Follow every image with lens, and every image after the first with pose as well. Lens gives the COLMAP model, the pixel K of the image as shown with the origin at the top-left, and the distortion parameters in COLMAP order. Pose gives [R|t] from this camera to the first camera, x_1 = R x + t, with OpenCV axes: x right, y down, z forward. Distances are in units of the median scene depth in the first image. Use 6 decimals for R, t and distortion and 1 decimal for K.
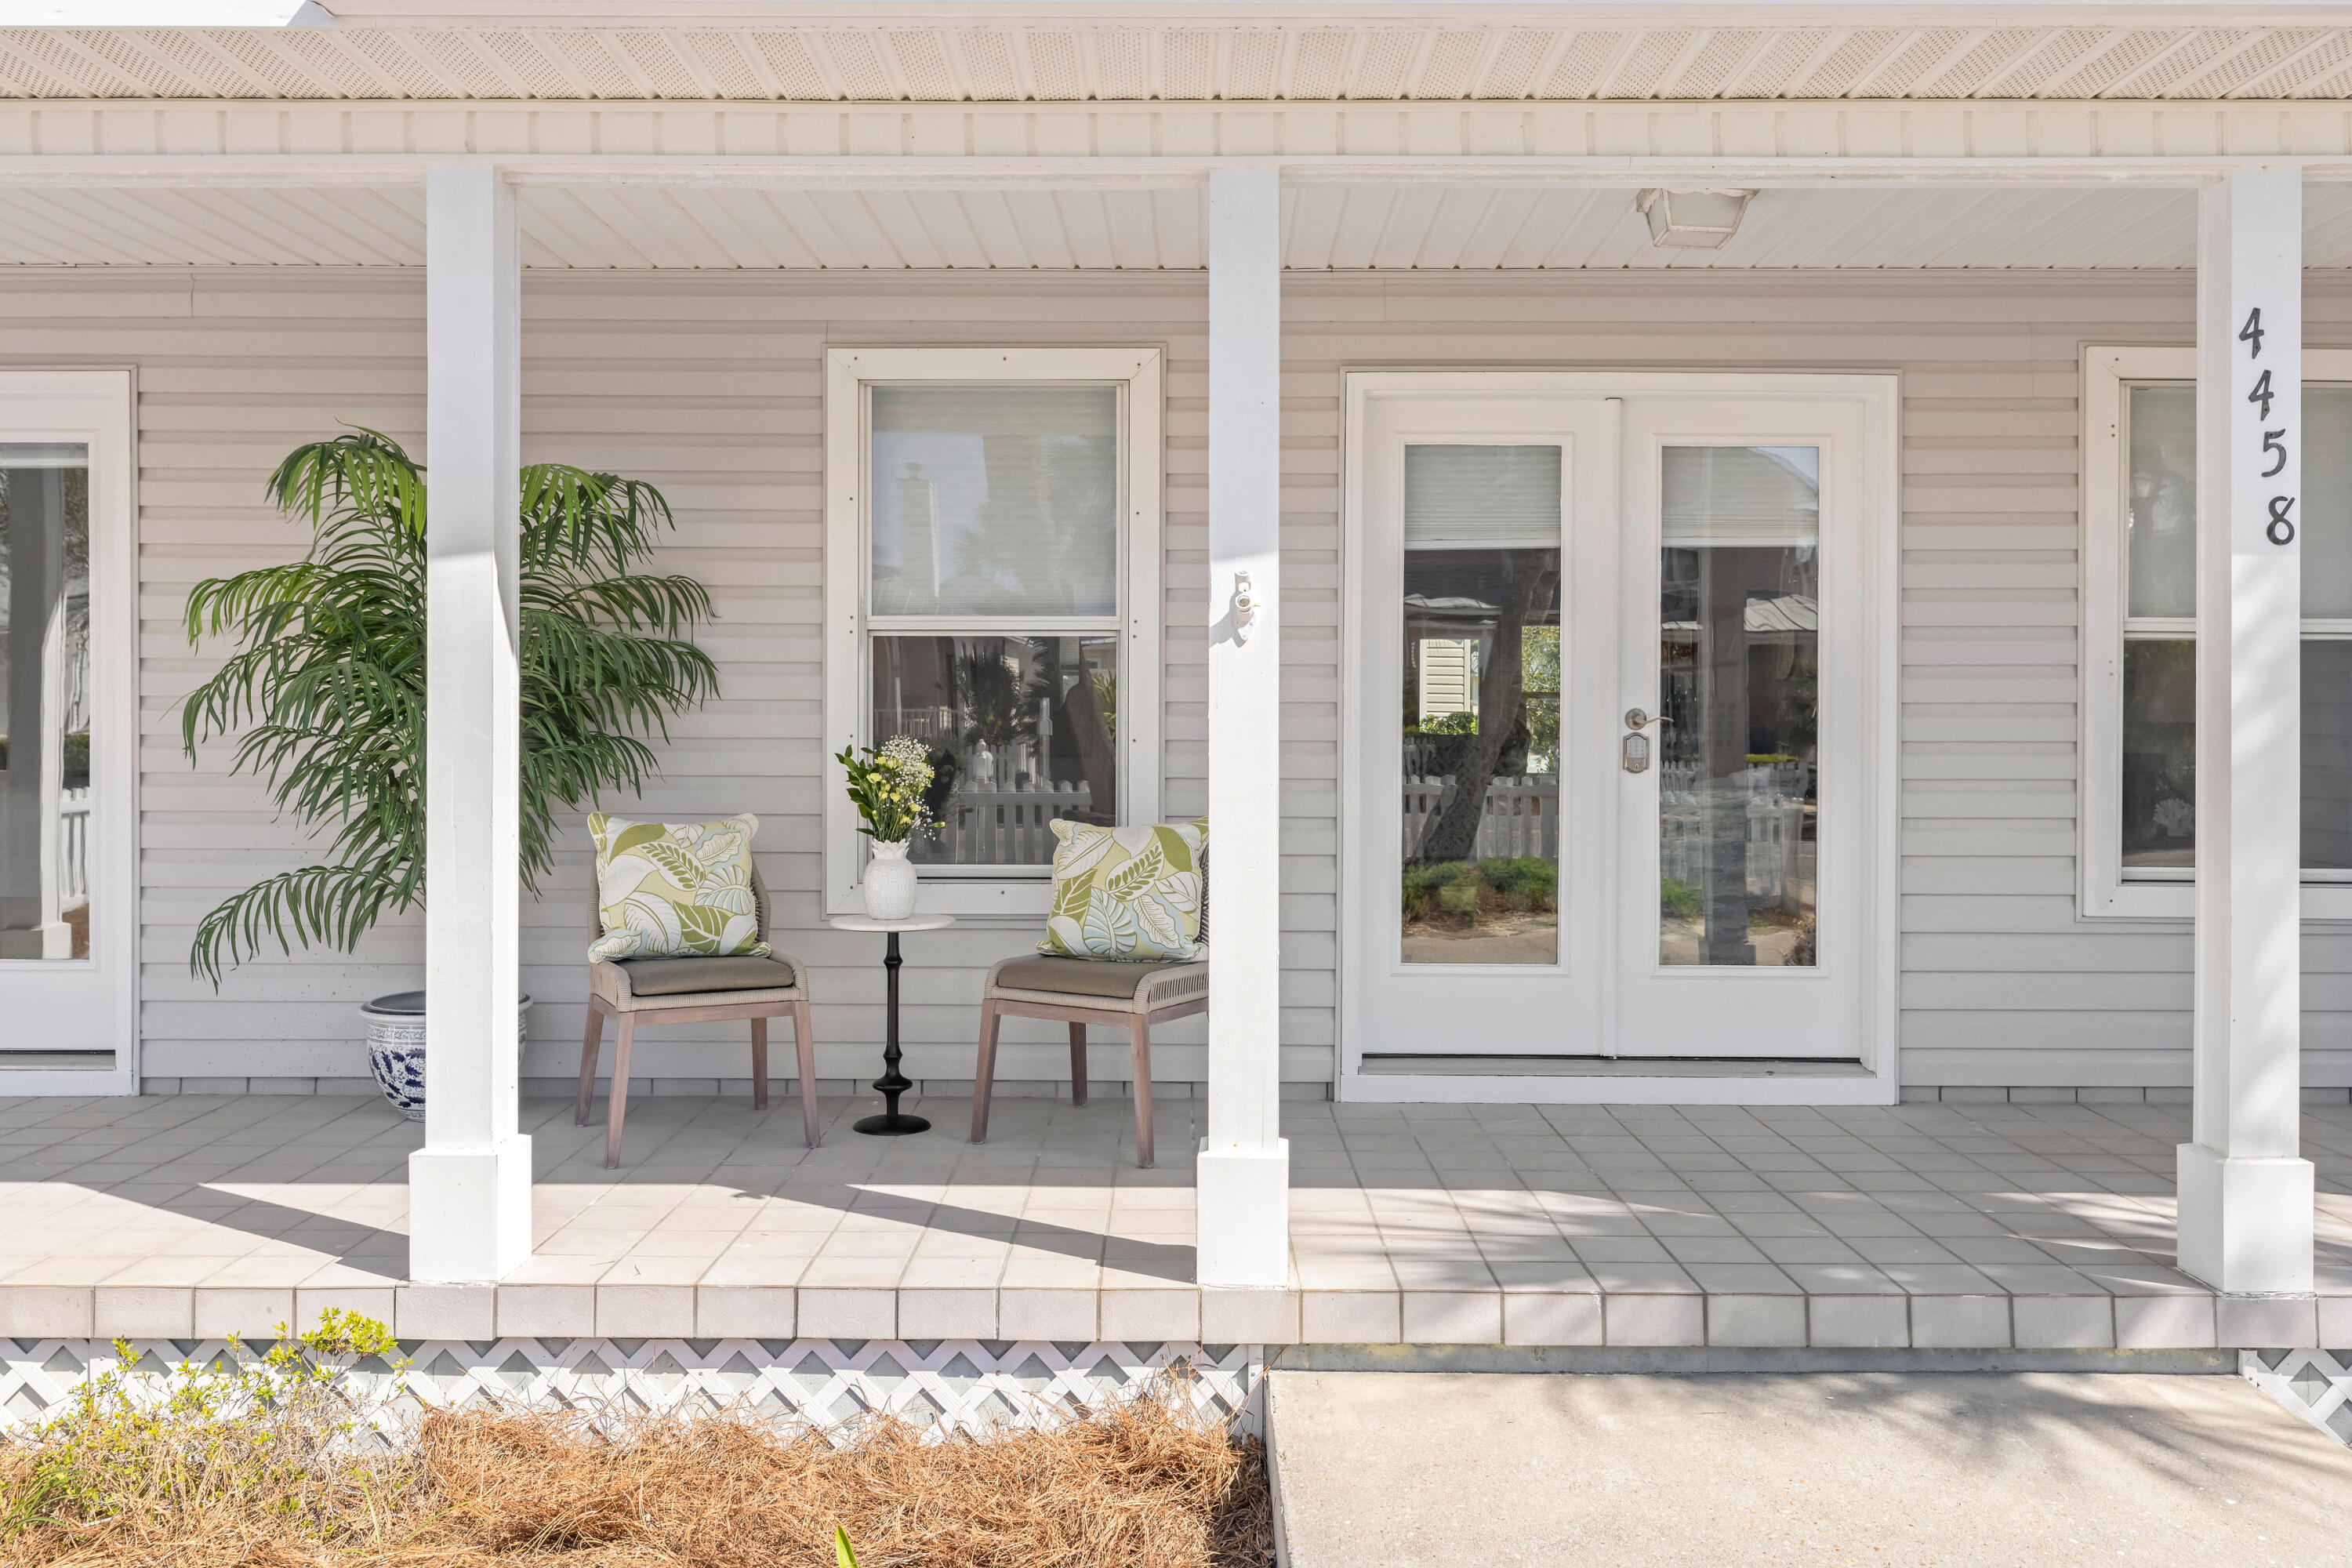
lens RADIAL K [[1899.9, 0, 1166.8], [0, 1899.9, 665.4], [0, 0, 1]] dist [0.004736, 0.006006]
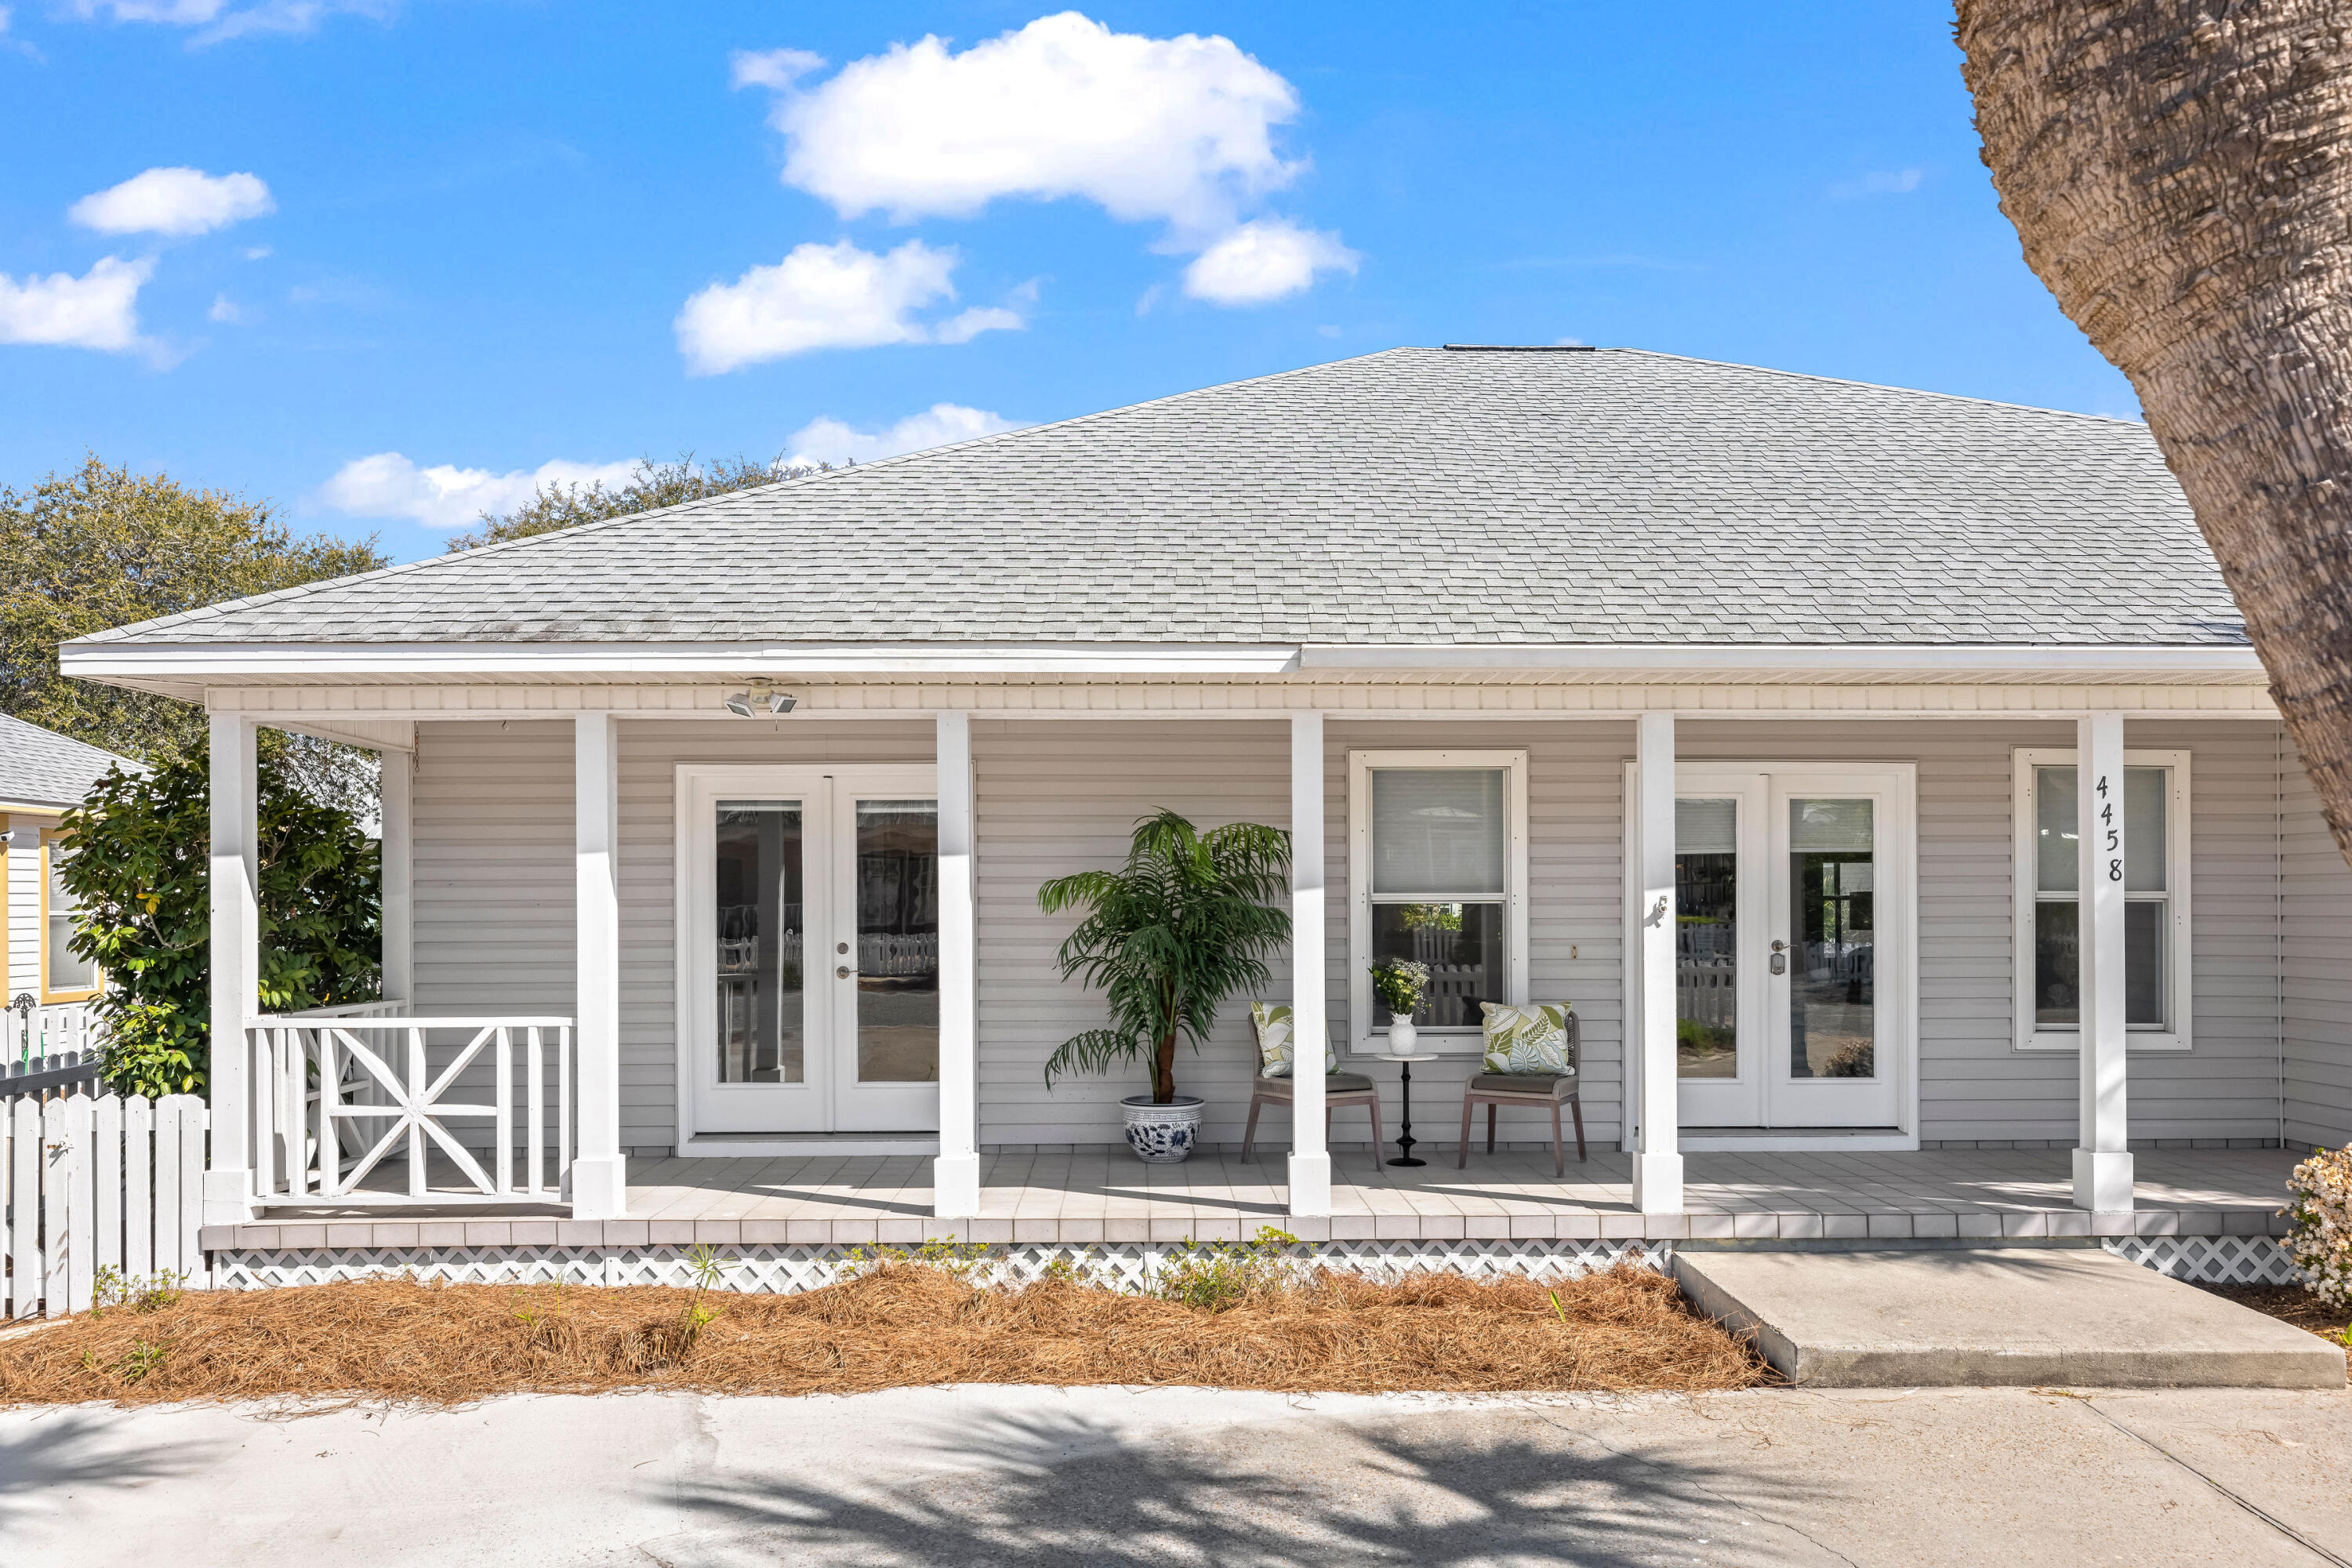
lens RADIAL K [[1710.0, 0, 1172.5], [0, 1710.0, 825.7], [0, 0, 1]] dist [-0.002290, 0.005831]
pose [[0.999726, -0.004195, 0.023020, -0.417913], [0.004504, 0.999901, -0.013362, -0.075766], [-0.022962, 0.013462, 0.999646, -0.721822]]
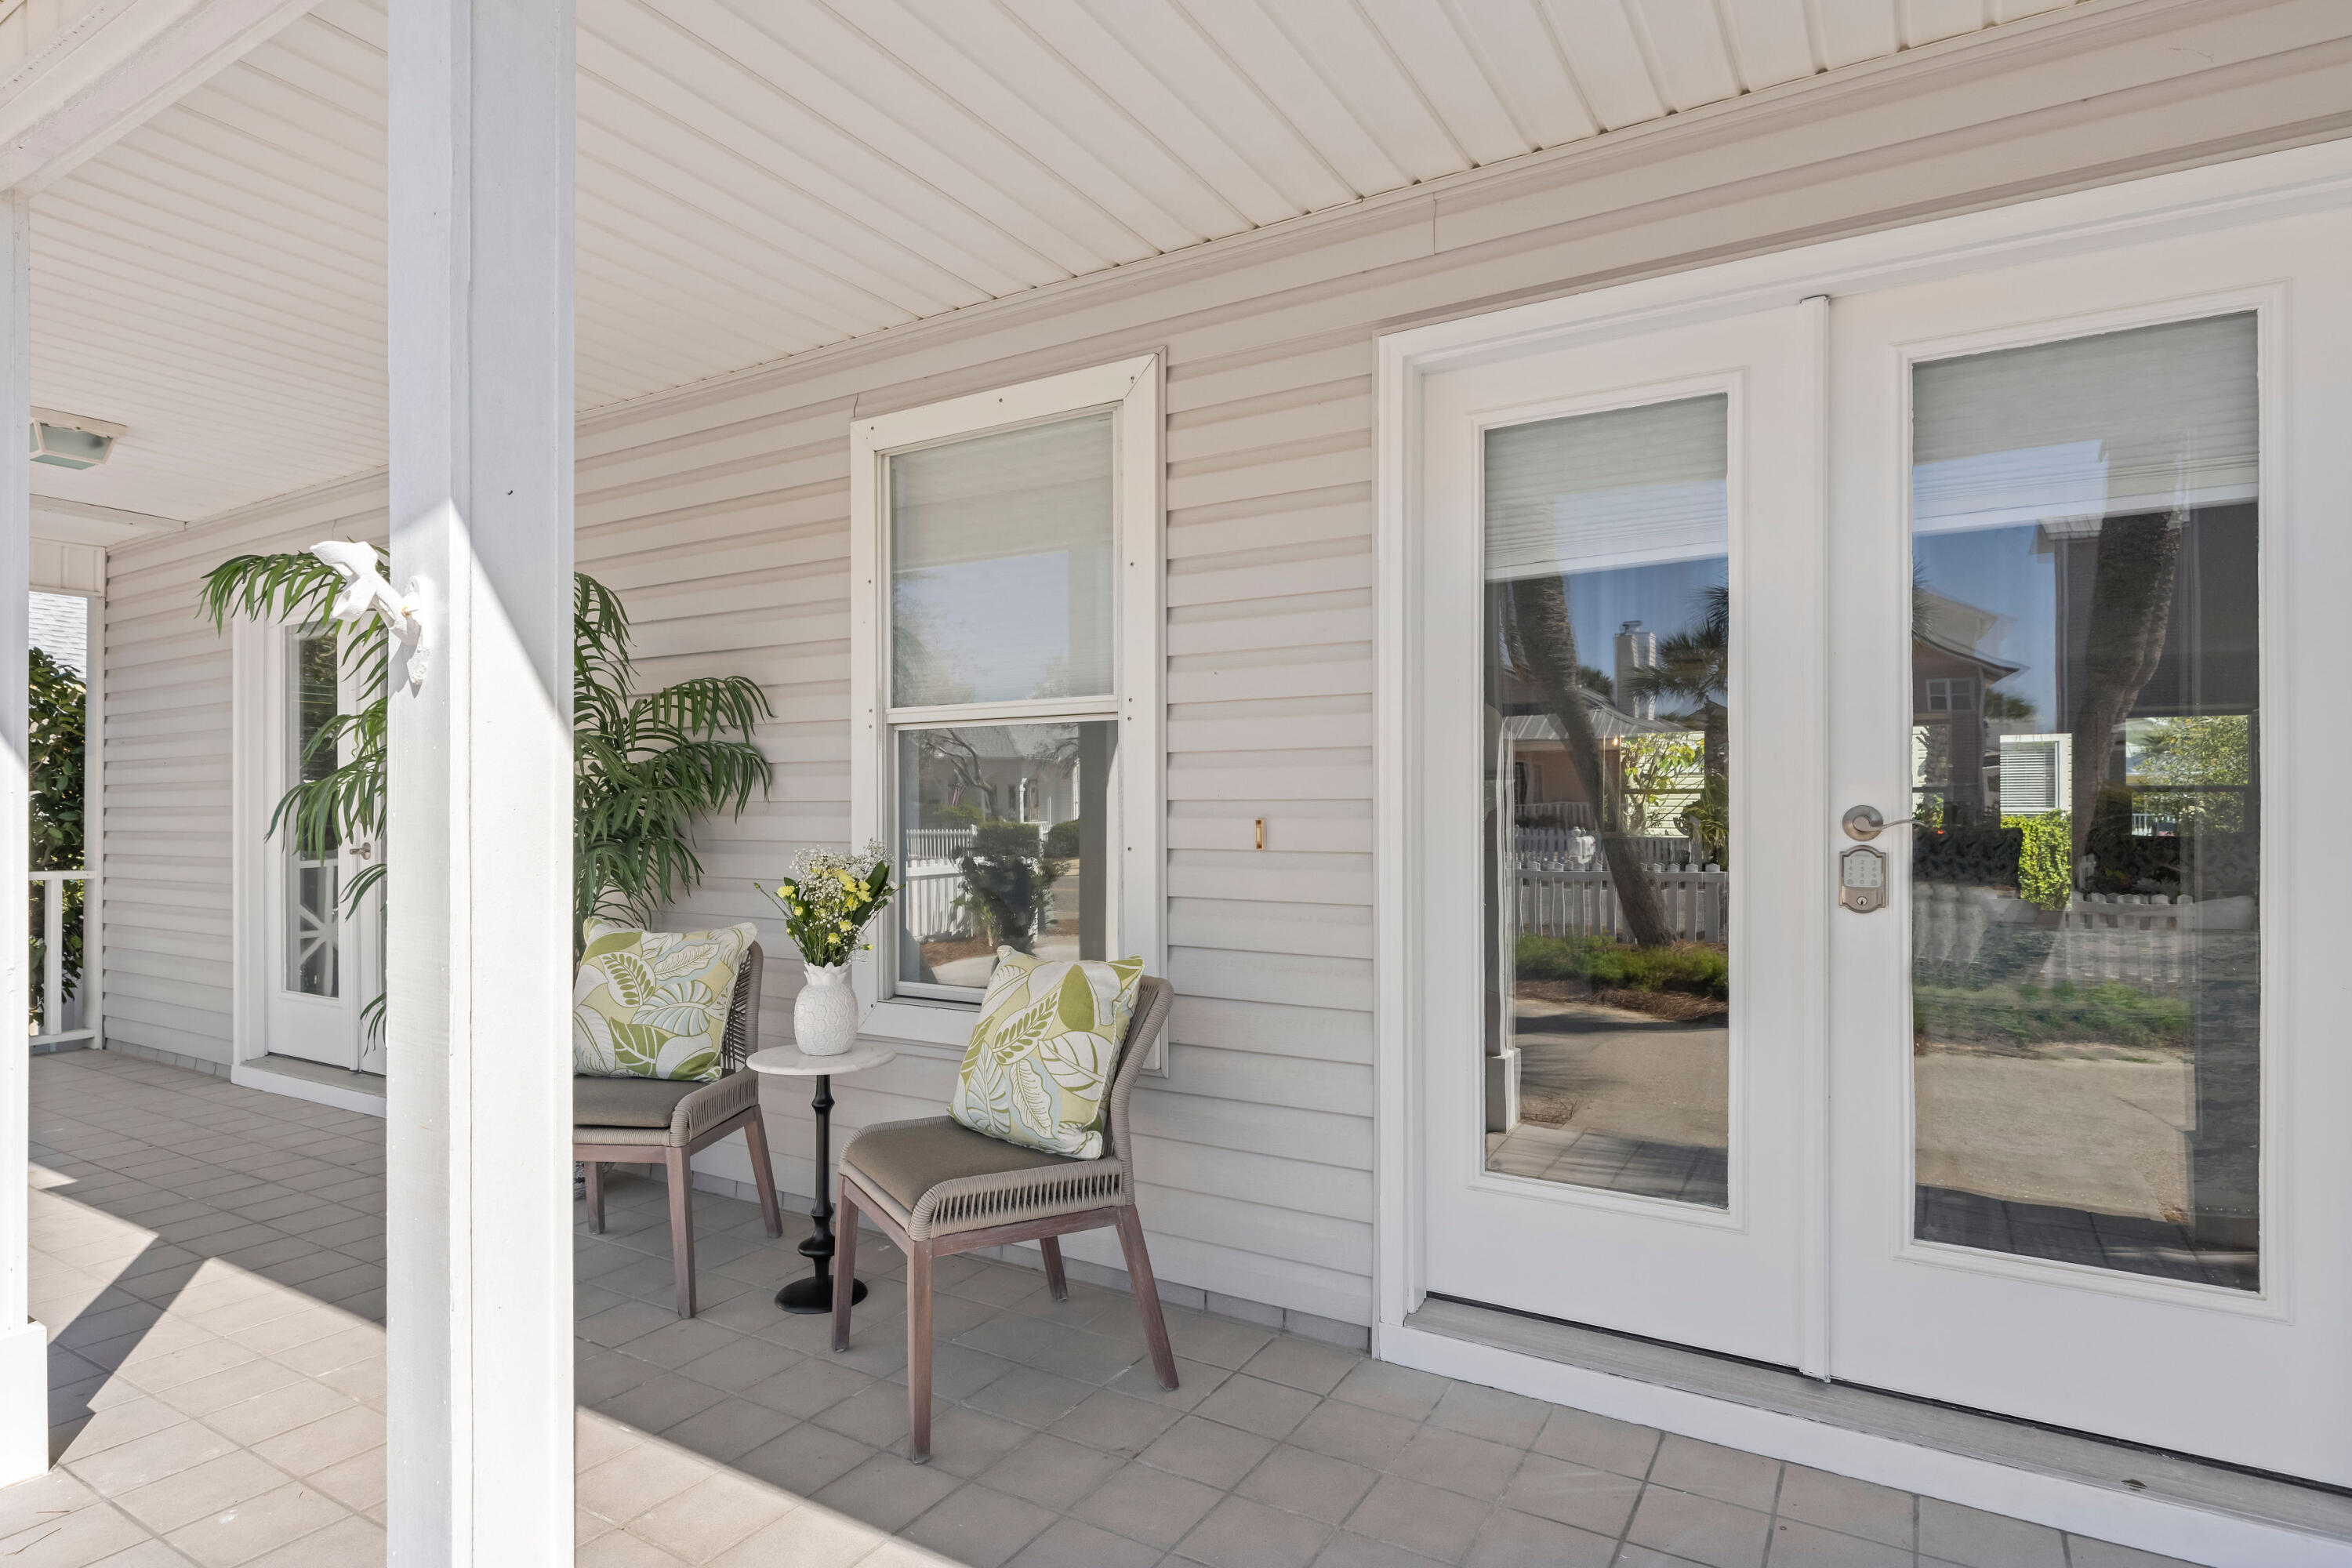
lens RADIAL K [[1232.9, 0, 1176.0], [0, 1232.9, 784.0], [0, 0, 1]] dist [-0.001500, -0.000533]
pose [[0.861304, -0.015448, -0.507855, 0.279649], [0.015899, 0.999868, -0.003450, 0.015278], [0.507841, -0.005103, 0.861436, 0.601082]]
